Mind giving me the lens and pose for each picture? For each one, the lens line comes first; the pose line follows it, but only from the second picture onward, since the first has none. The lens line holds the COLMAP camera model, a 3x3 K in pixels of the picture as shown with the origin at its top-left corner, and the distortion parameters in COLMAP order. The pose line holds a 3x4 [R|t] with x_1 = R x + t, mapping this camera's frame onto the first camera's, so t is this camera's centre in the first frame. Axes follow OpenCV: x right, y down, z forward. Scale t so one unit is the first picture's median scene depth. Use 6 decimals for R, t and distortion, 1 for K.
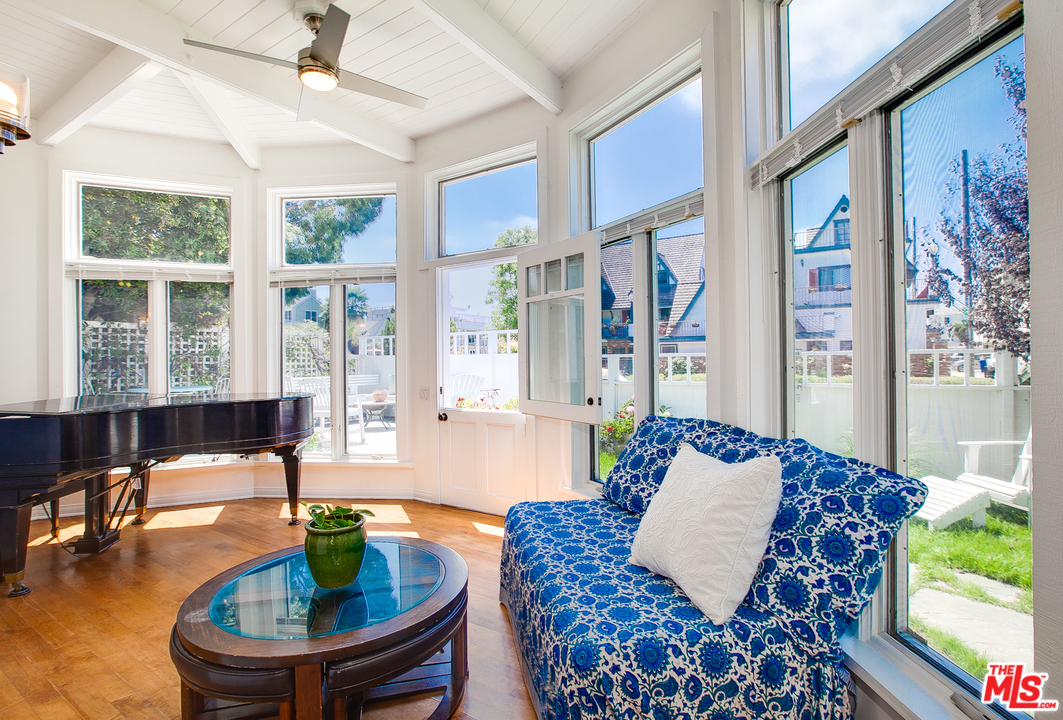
lens RADIAL K [[506.5, 0, 551.7], [0, 506.5, 358.9], [0, 0, 1]] dist [-0.031413, -0.000139]
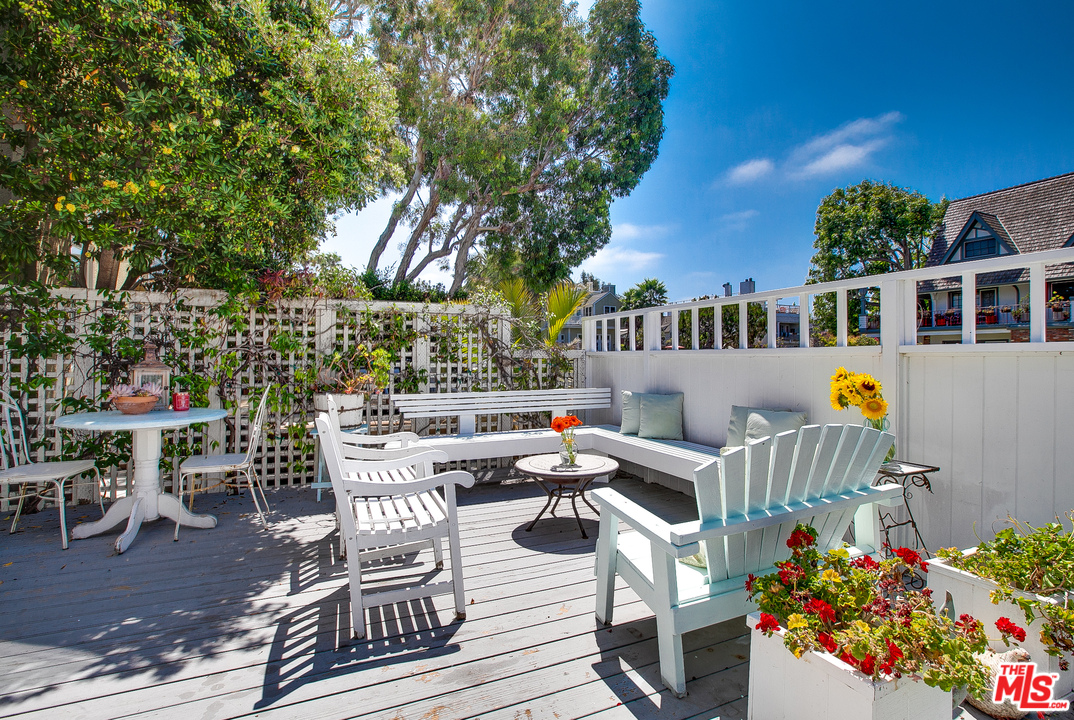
lens RADIAL K [[503.9, 0, 542.8], [0, 503.9, 353.1], [0, 0, 1]] dist [-0.027187, 0.000377]
pose [[0.822808, 0.008674, -0.568253, -0.122295], [-0.010166, 0.999948, 0.000544, -0.005442], [0.568228, 0.005329, 0.822854, 0.604956]]
